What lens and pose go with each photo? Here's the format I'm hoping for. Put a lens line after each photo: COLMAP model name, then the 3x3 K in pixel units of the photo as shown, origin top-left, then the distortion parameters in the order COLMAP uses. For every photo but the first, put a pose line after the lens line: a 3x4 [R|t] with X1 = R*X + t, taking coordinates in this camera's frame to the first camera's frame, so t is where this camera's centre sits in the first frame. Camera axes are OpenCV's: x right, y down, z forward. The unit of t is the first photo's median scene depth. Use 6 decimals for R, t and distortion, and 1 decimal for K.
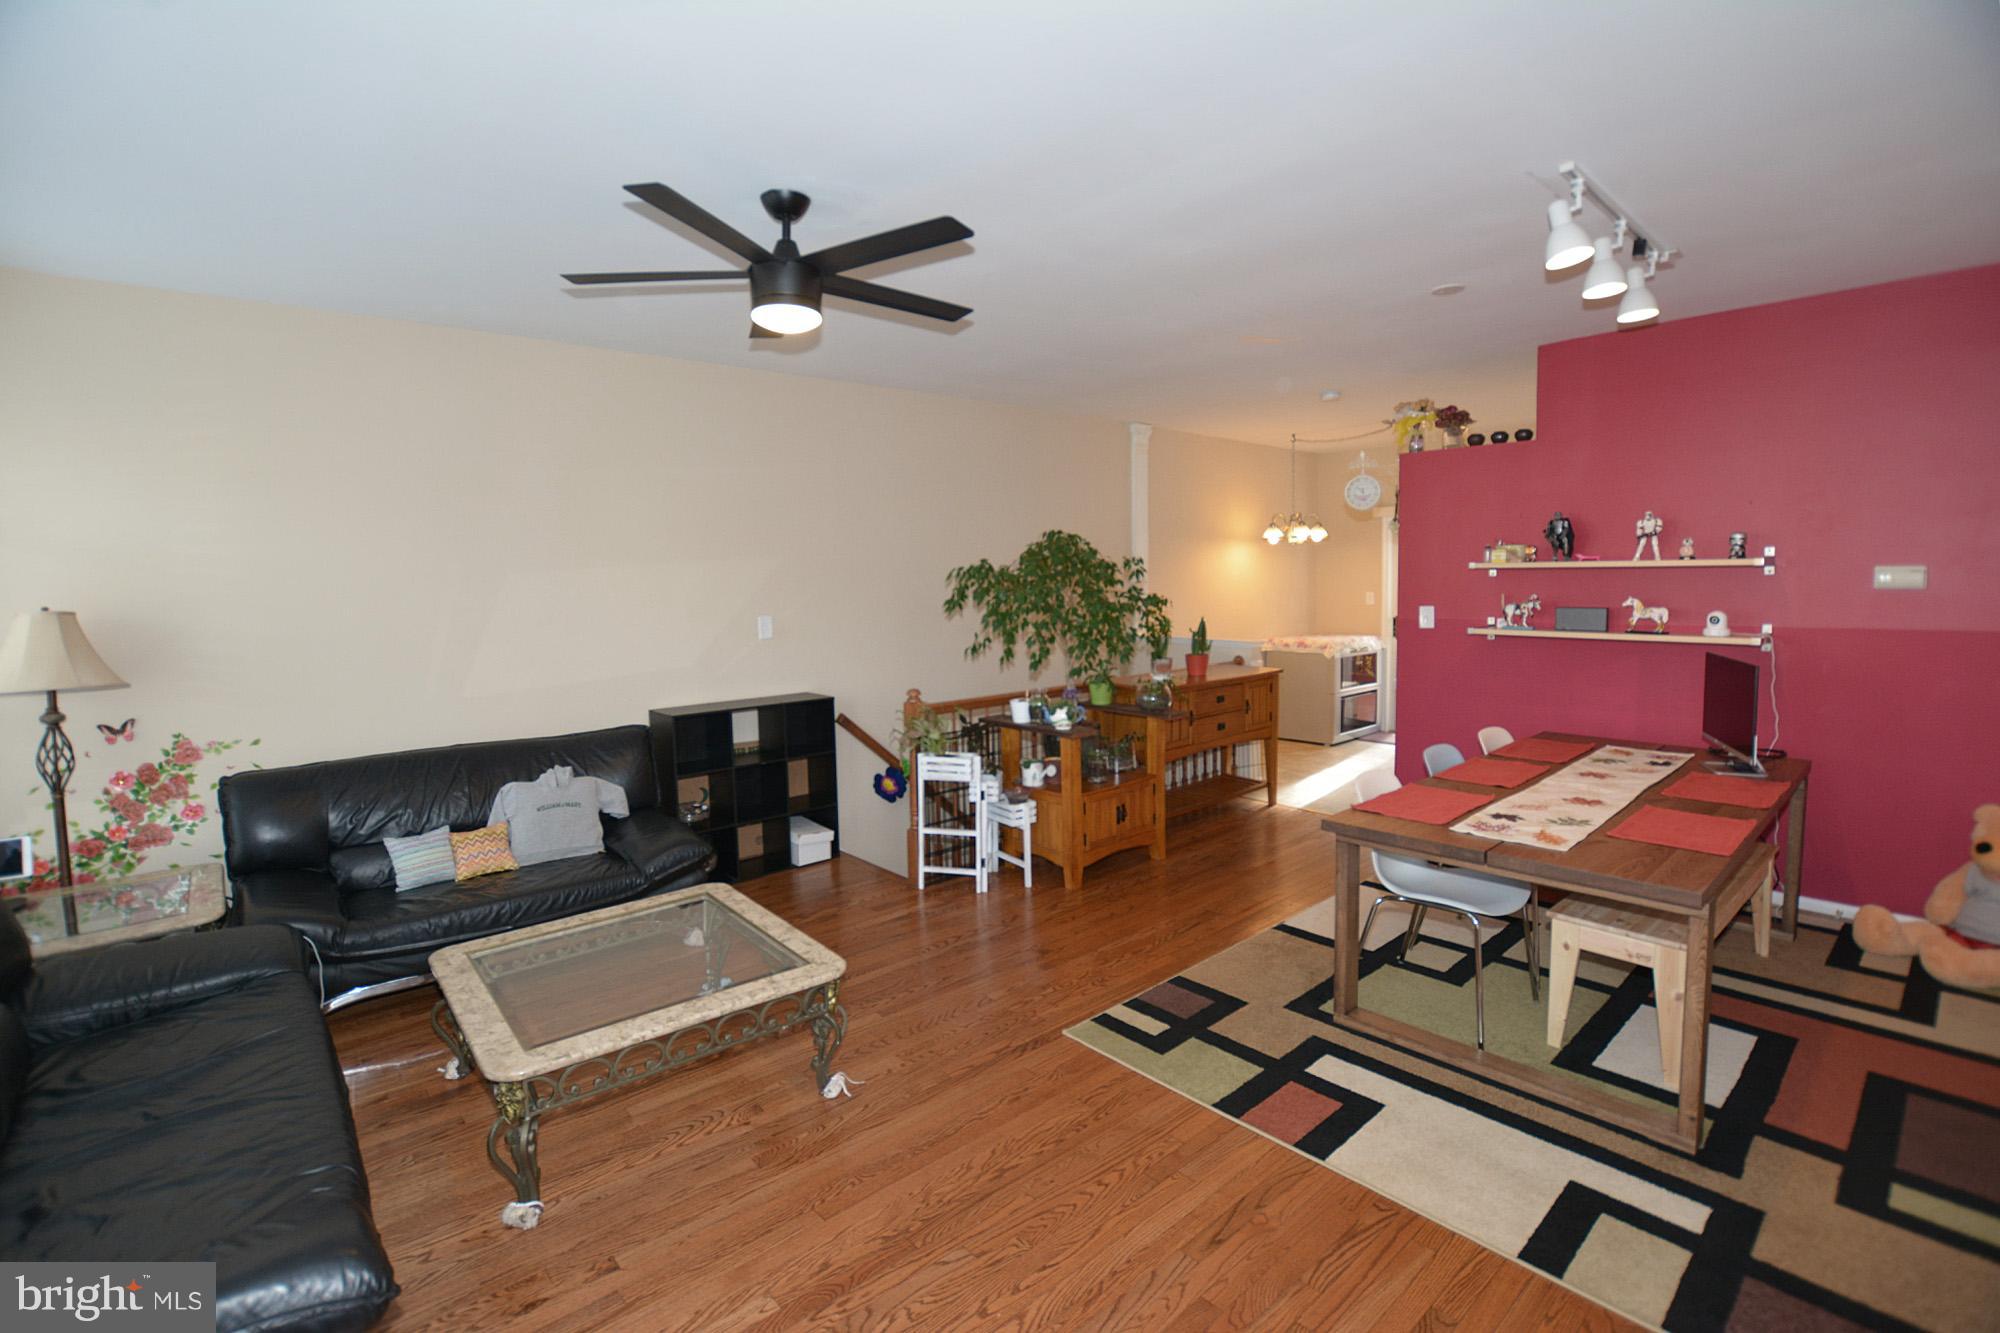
lens RADIAL K [[963.8, 0, 1039.3], [0, 963.8, 661.4], [0, 0, 1]] dist [-0.001241, -0.000197]
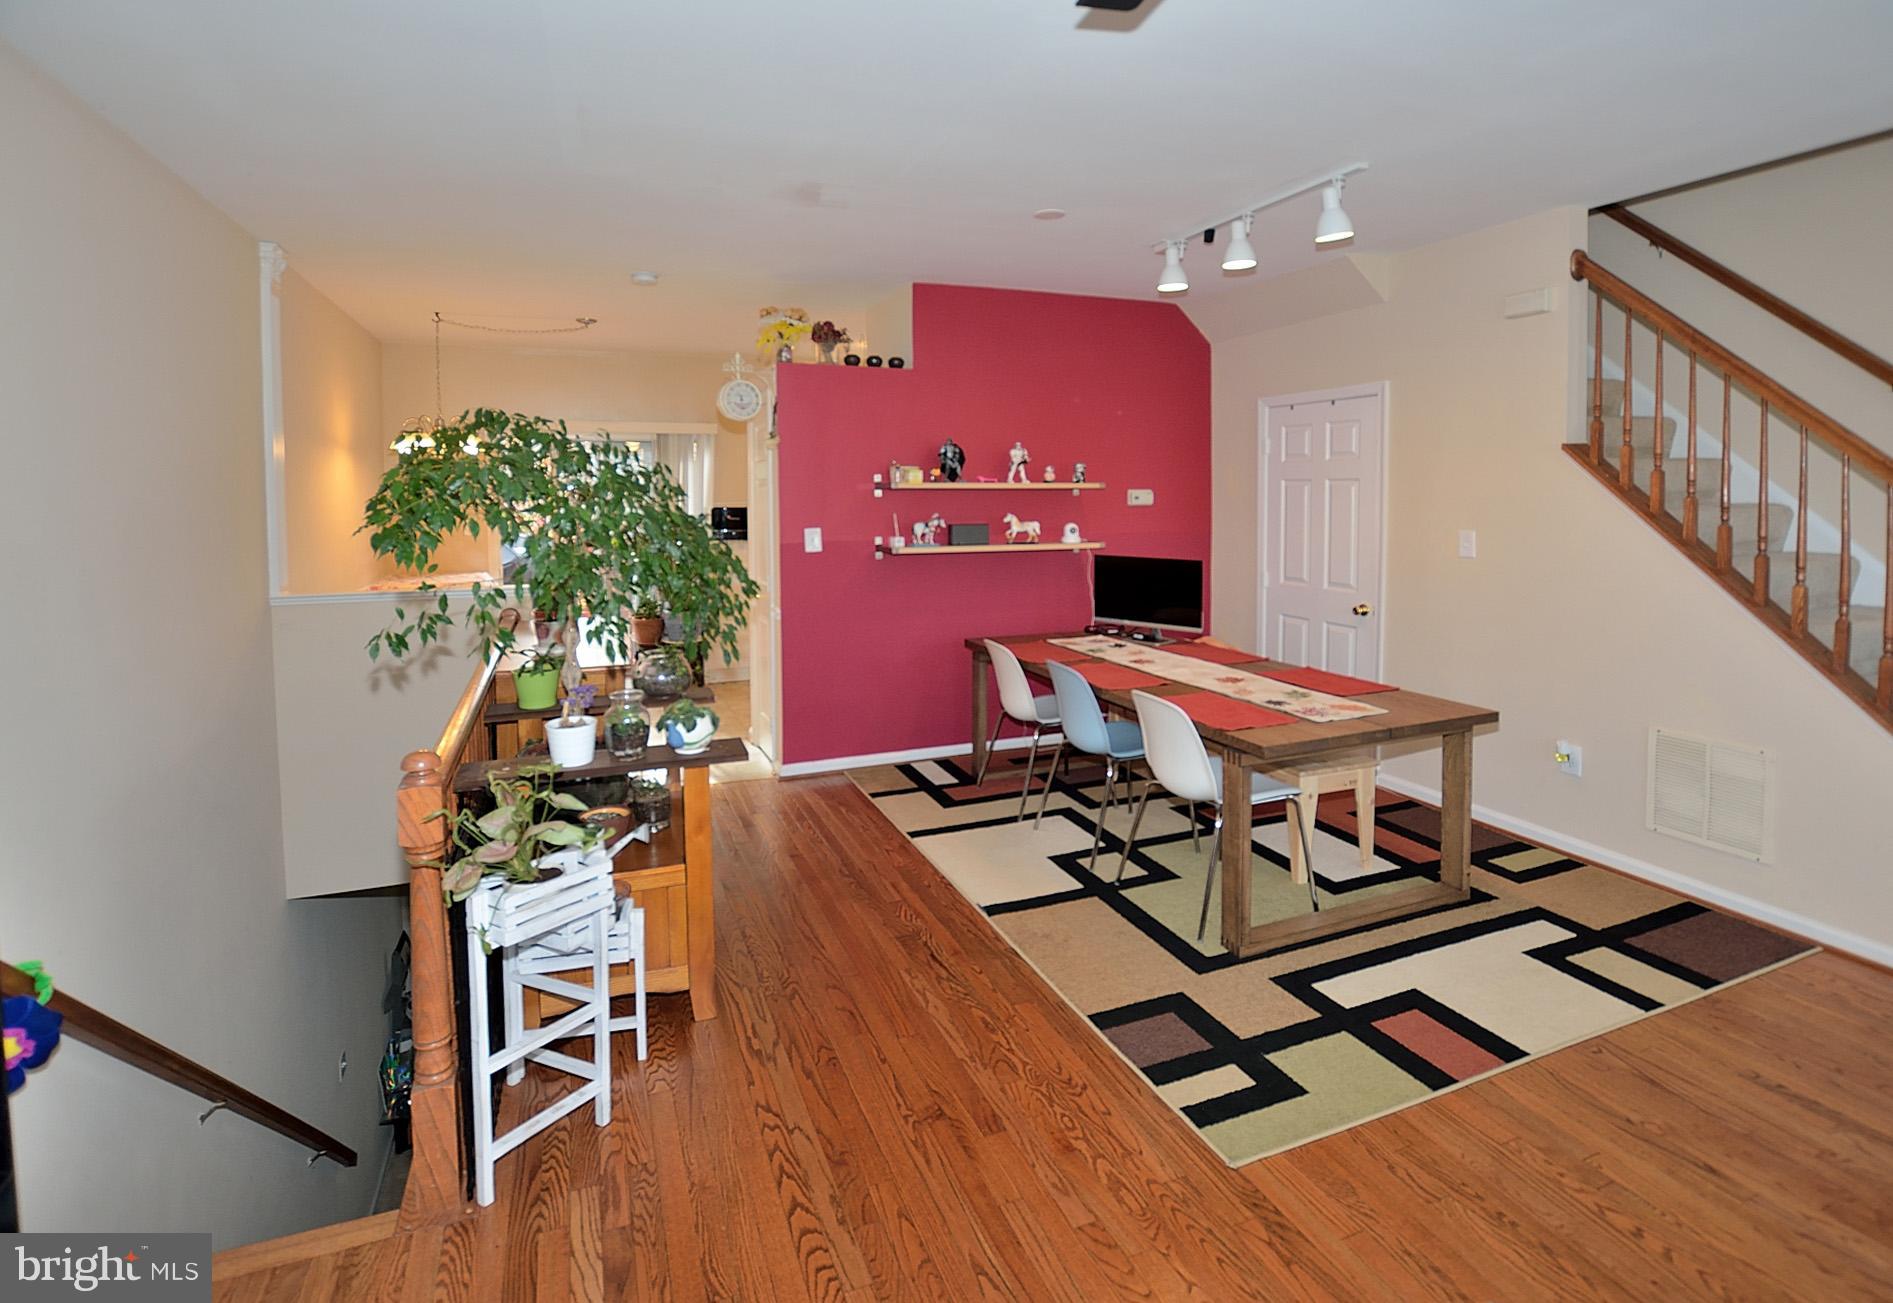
lens RADIAL K [[894.1, 0, 943.8], [0, 894.1, 532.7], [0, 0, 1]] dist [-0.024270, 0.000577]
pose [[0.342280, -0.032331, 0.939042, -0.458966], [0.083587, 0.996493, 0.003841, -0.055796], [-0.935873, 0.077177, 0.343782, 0.715550]]
